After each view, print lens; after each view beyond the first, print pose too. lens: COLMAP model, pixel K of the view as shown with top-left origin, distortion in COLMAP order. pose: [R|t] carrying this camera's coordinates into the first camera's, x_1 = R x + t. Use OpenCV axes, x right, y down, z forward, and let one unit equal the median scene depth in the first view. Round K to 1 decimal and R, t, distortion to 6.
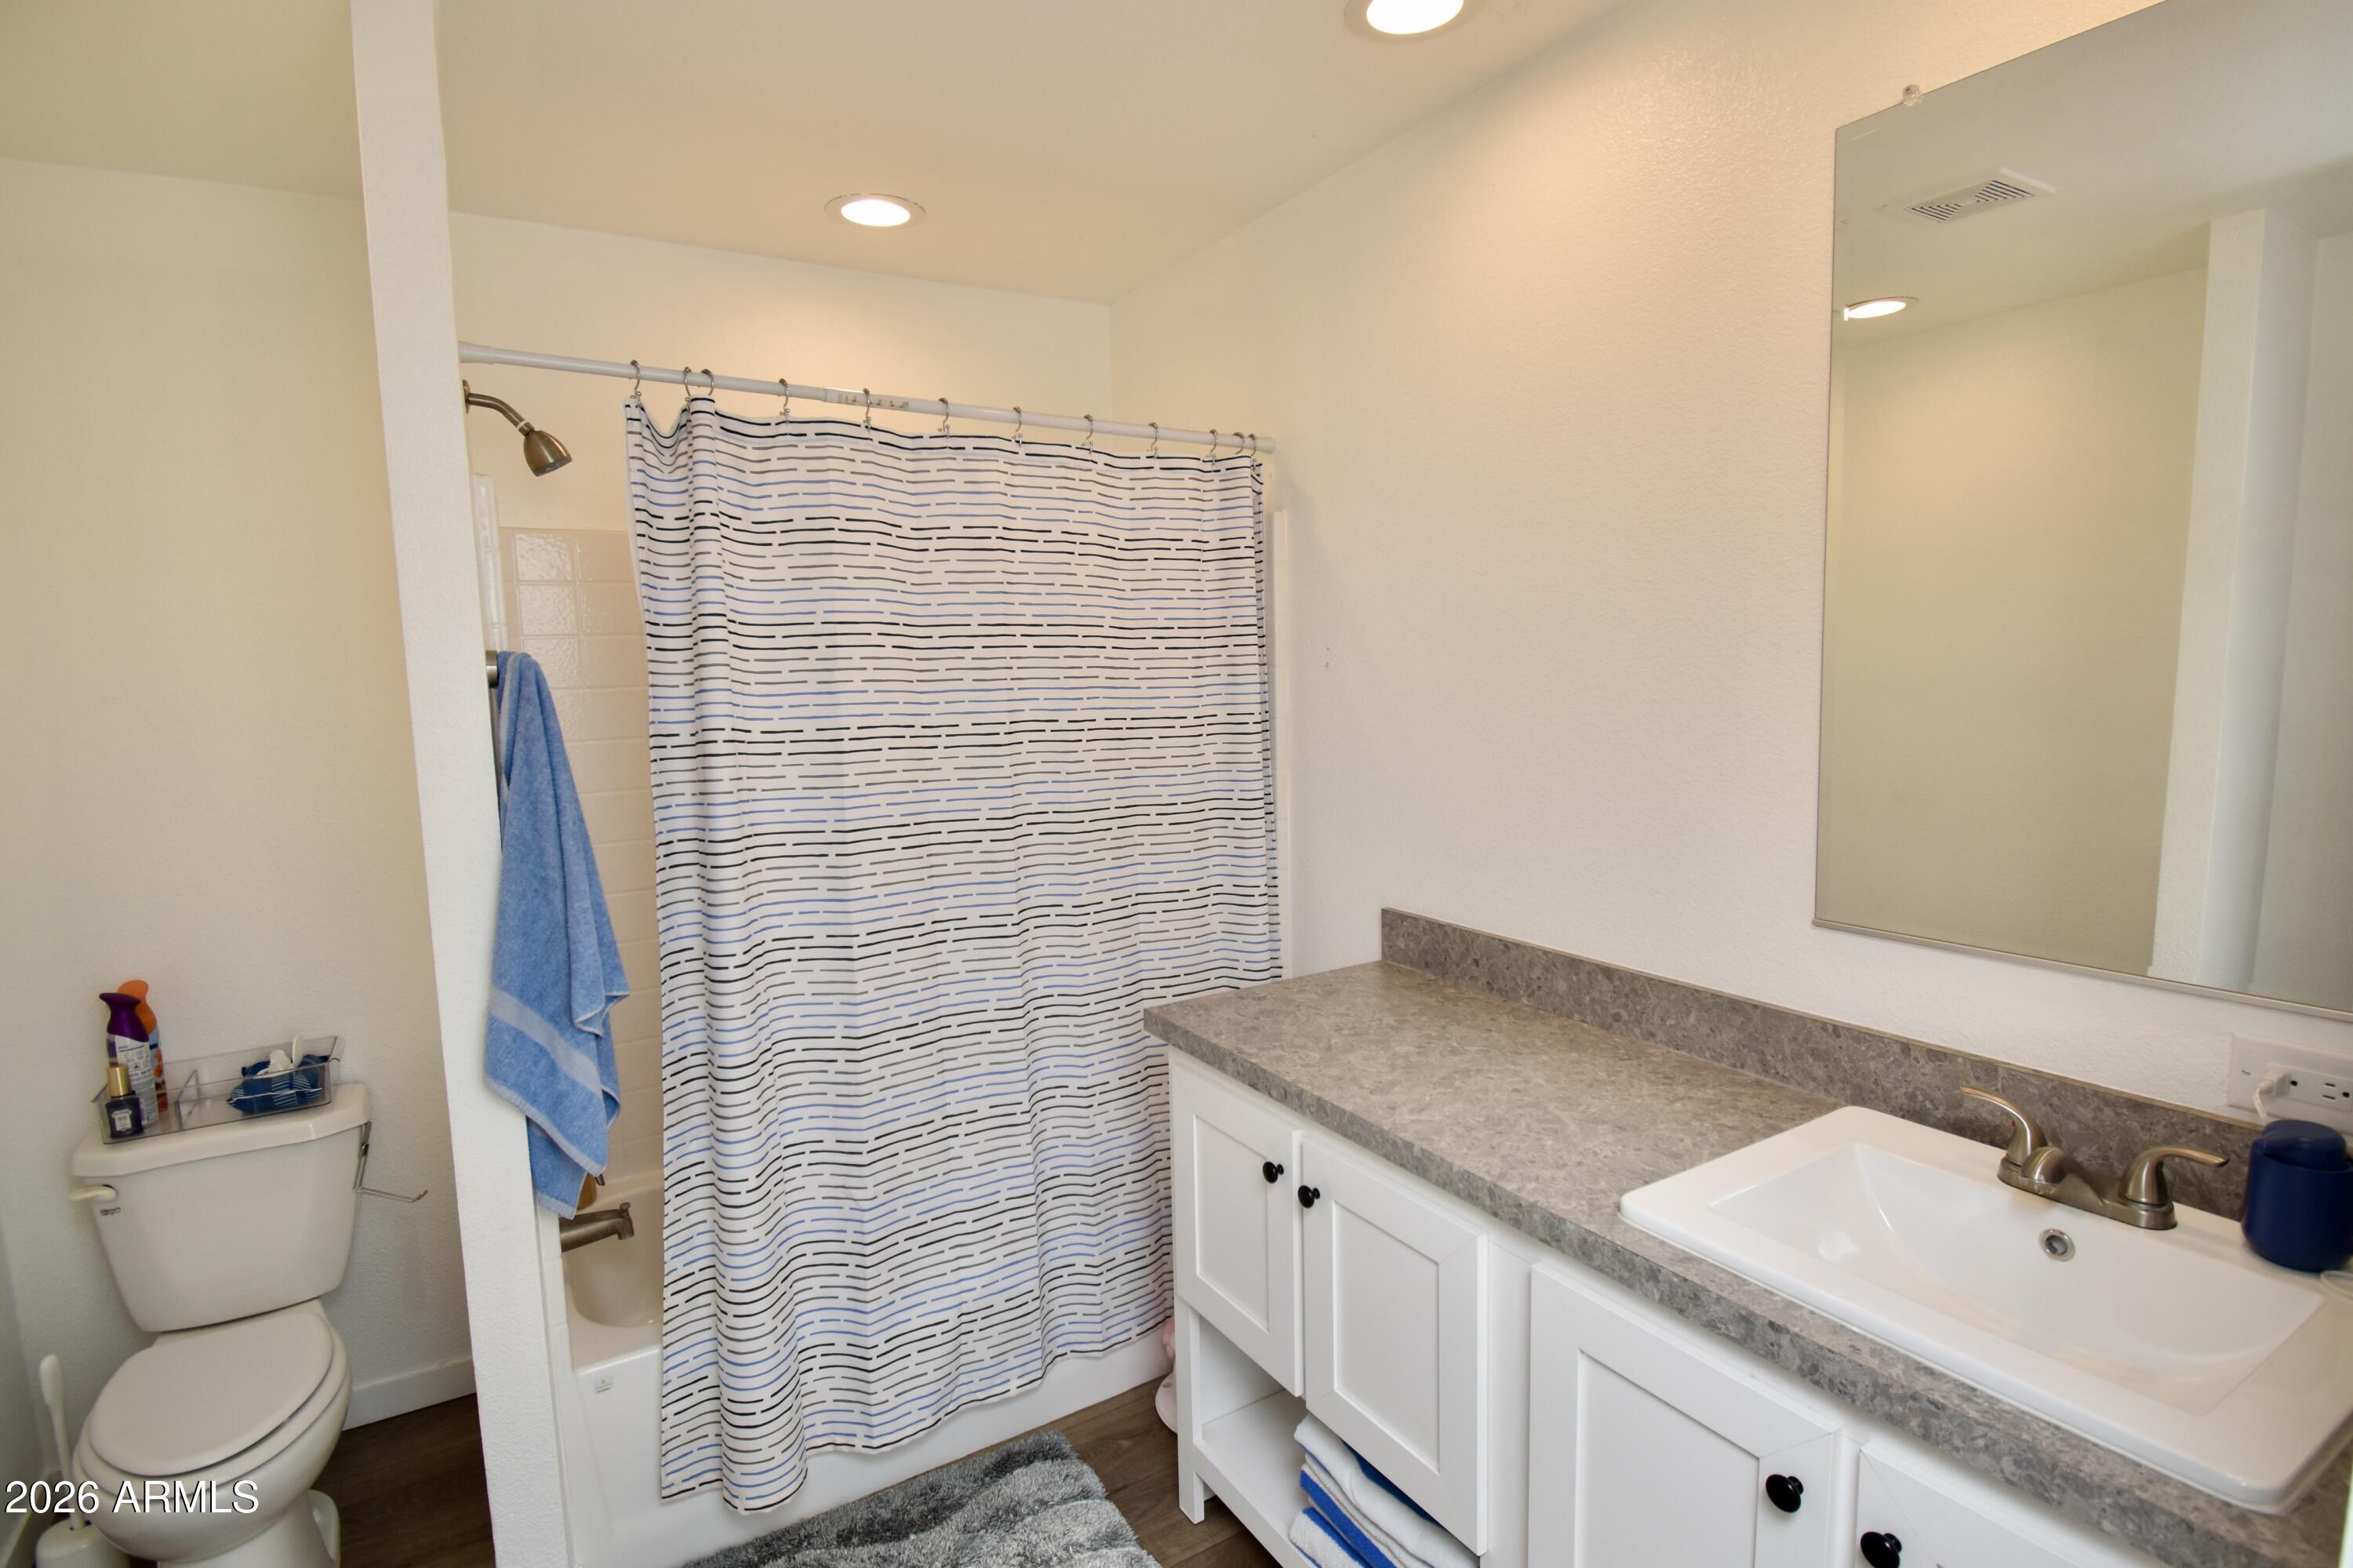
lens RADIAL K [[1013.1, 0, 1176.5], [0, 1013.1, 784.0], [0, 0, 1]] dist [-0.000522, -0.000034]
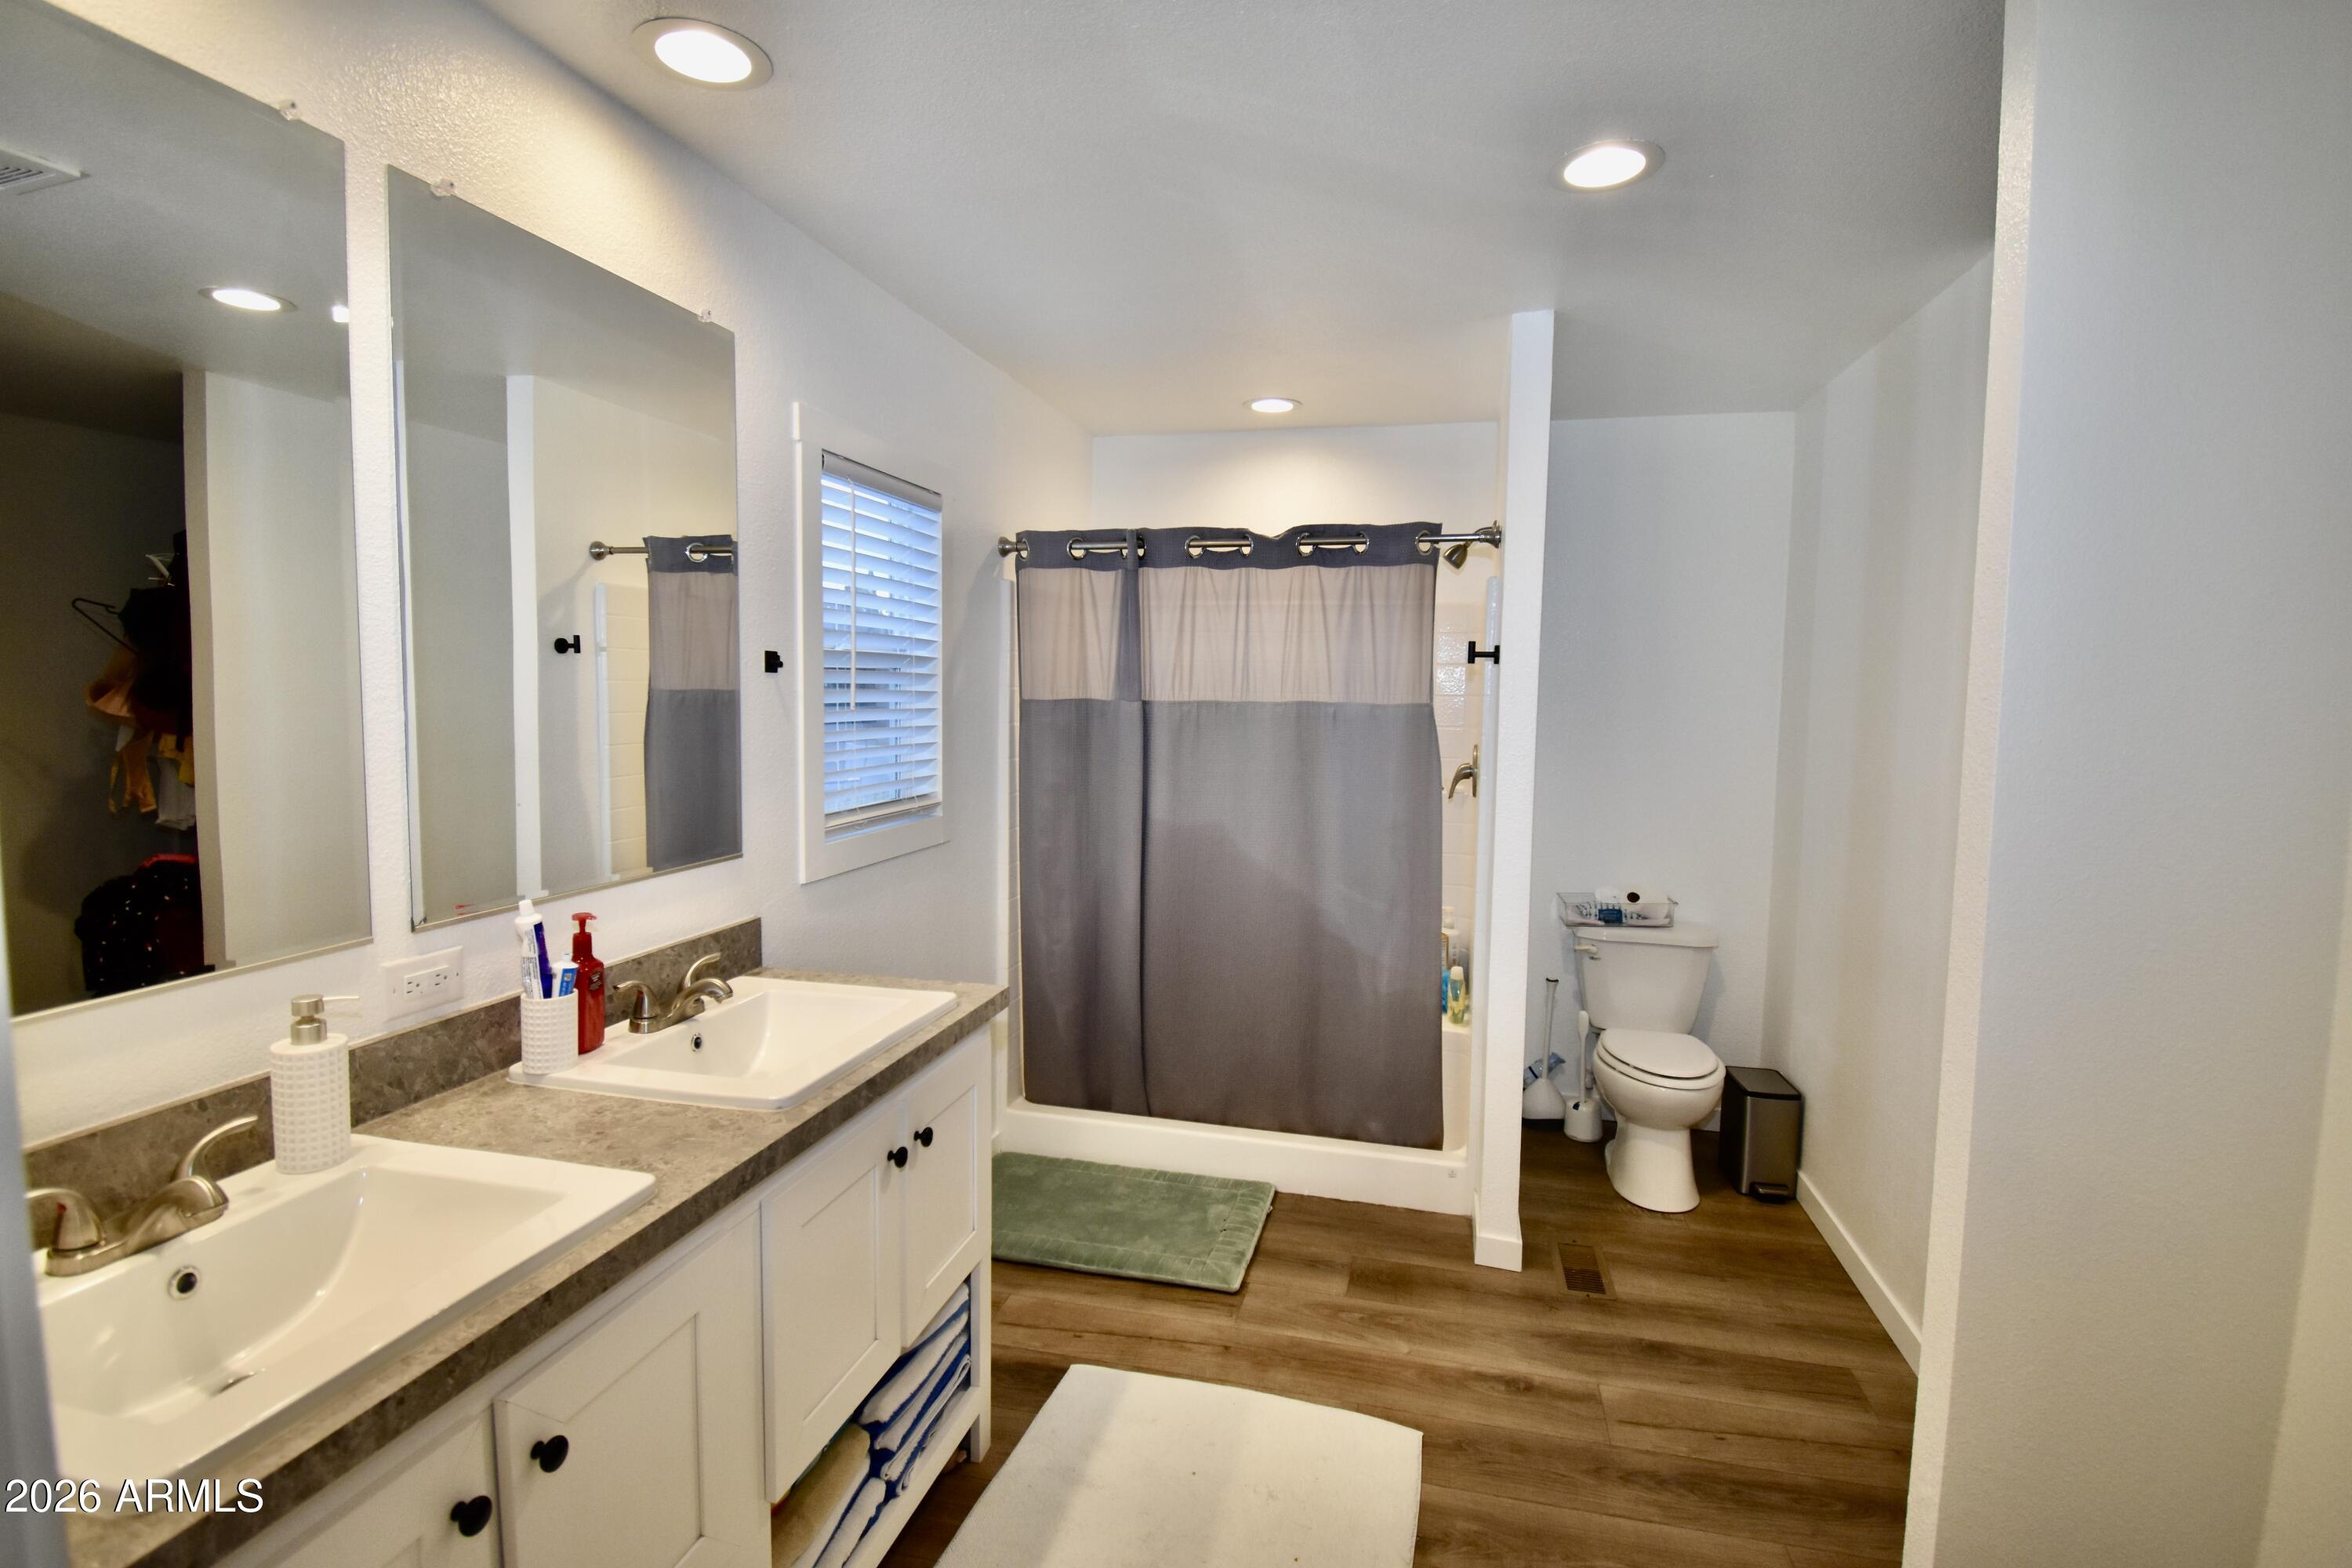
lens RADIAL K [[1128.7, 0, 1176.0], [0, 1128.7, 784.0], [0, 0, 1]] dist [0.000656, 0.000077]
pose [[-0.675816, -0.040268, 0.735969, -0.810099], [0.092875, 0.985896, 0.139227, -0.108913], [-0.731195, 0.162445, -0.662544, 1.343700]]
